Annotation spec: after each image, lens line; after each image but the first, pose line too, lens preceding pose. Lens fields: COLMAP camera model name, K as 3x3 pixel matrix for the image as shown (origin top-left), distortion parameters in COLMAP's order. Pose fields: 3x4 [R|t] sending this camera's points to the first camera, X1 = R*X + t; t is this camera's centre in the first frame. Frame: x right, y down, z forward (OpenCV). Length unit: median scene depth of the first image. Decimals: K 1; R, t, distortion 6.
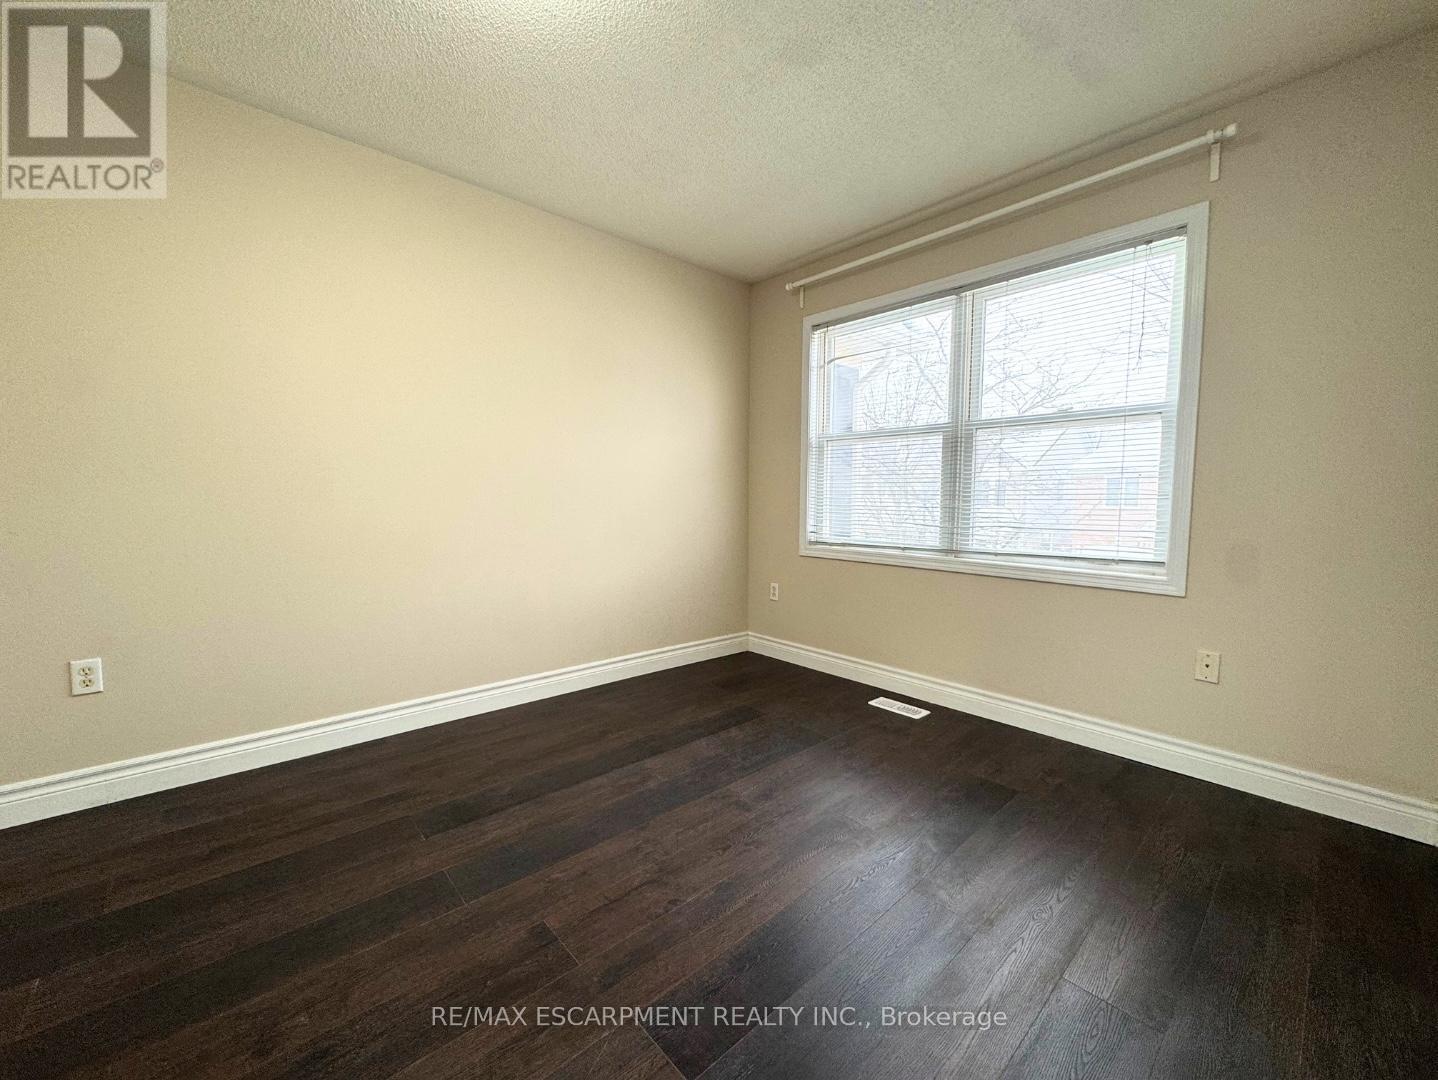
lens RADIAL K [[571.8, 0, 719.0], [0, 571.8, 540.6], [0, 0, 1]] dist [0.001033, 0.000025]
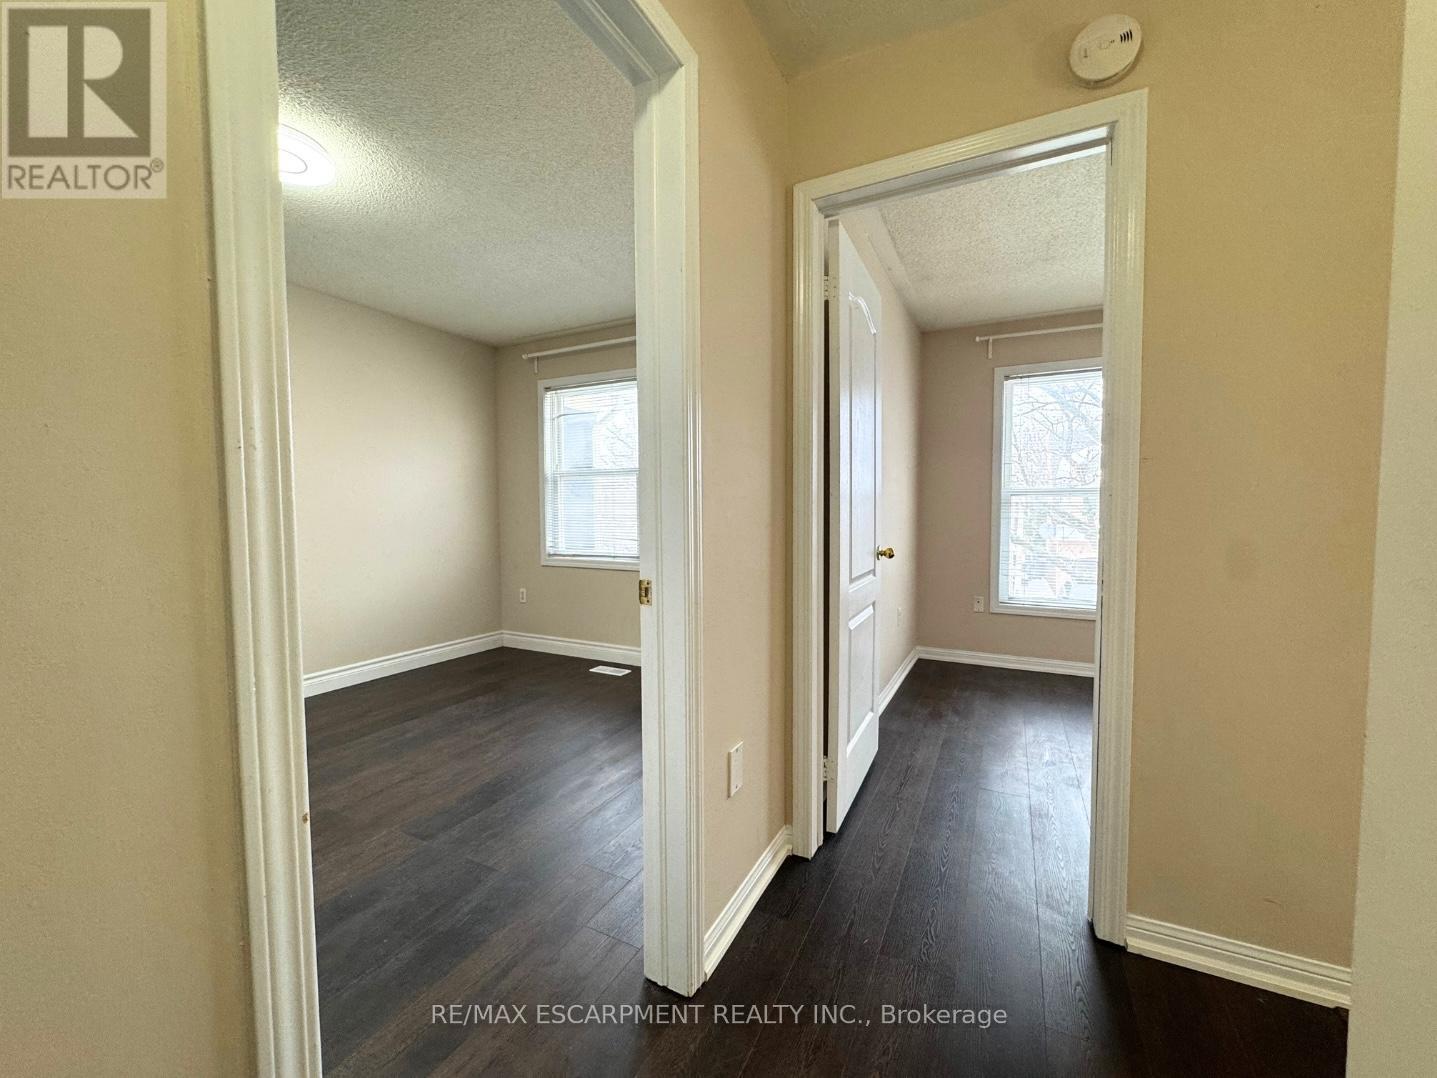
lens RADIAL K [[571.4, 0, 718.1], [0, 571.4, 537.4], [0, 0, 1]] dist [0.001033, 0.000025]
pose [[0.934884, -0.027862, 0.353857, 0.063269], [0.037053, 0.999128, -0.019224, 0.002676], [-0.353013, 0.031084, 0.935102, -0.344465]]
